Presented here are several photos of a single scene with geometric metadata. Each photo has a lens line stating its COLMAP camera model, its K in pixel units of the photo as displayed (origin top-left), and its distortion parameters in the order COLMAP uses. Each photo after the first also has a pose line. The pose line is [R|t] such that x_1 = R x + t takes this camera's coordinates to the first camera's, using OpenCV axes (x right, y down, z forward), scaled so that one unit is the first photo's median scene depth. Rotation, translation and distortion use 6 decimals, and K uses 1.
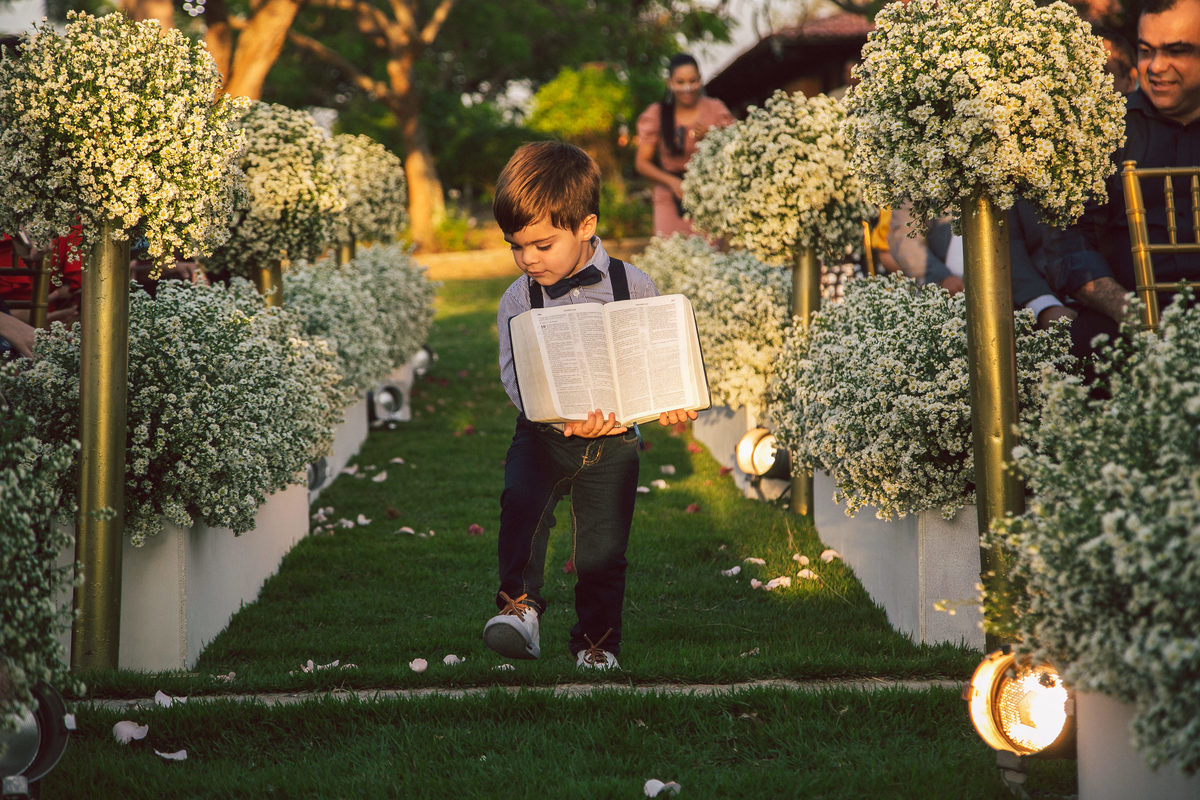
lens RADIAL K [[2906.3, 0, 600.0], [0, 2906.3, 400.0], [0, 0, 1]] dist [0.452932, 0.403713]
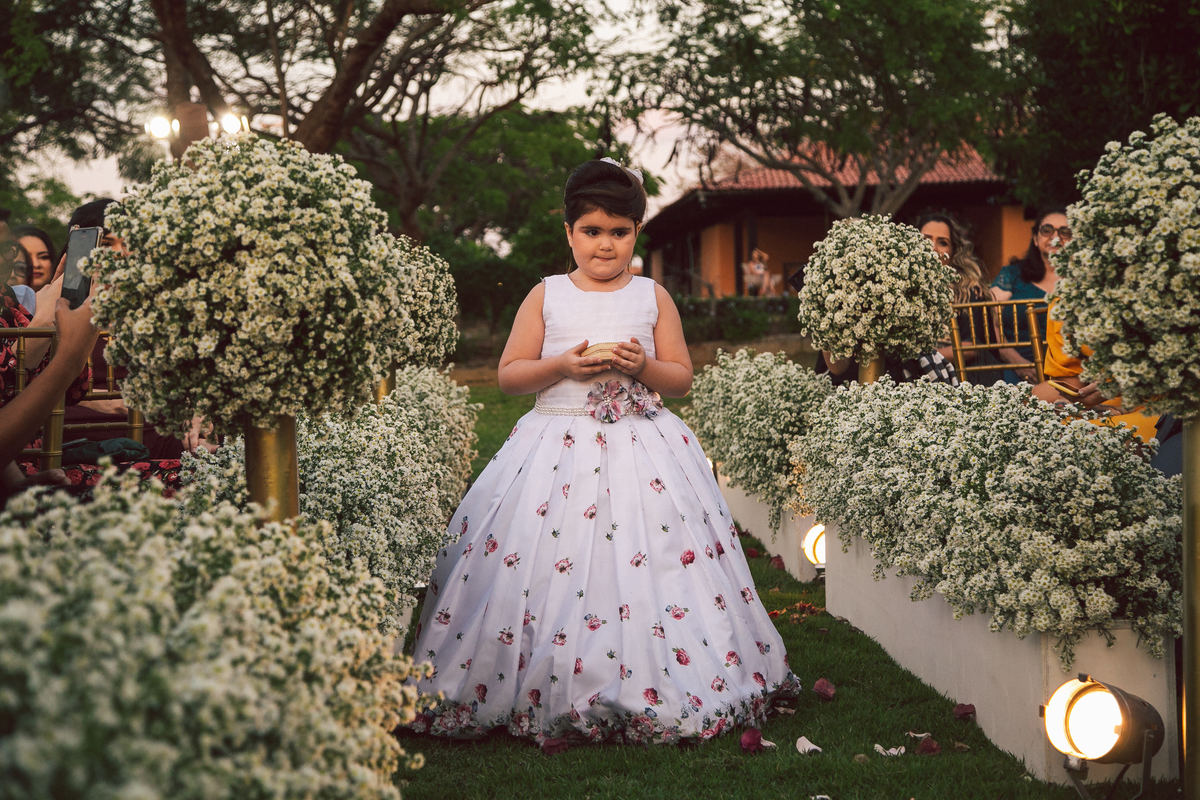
lens RADIAL K [[2099.0, 0, 600.0], [0, 2099.0, 400.0], [0, 0, 1]] dist [0.262123, 0.227633]
pose [[0.999594, -0.005336, 0.027971, -0.062388], [0.006180, 0.999526, -0.030162, -0.038495], [-0.027796, 0.030323, 0.999154, 0.599304]]
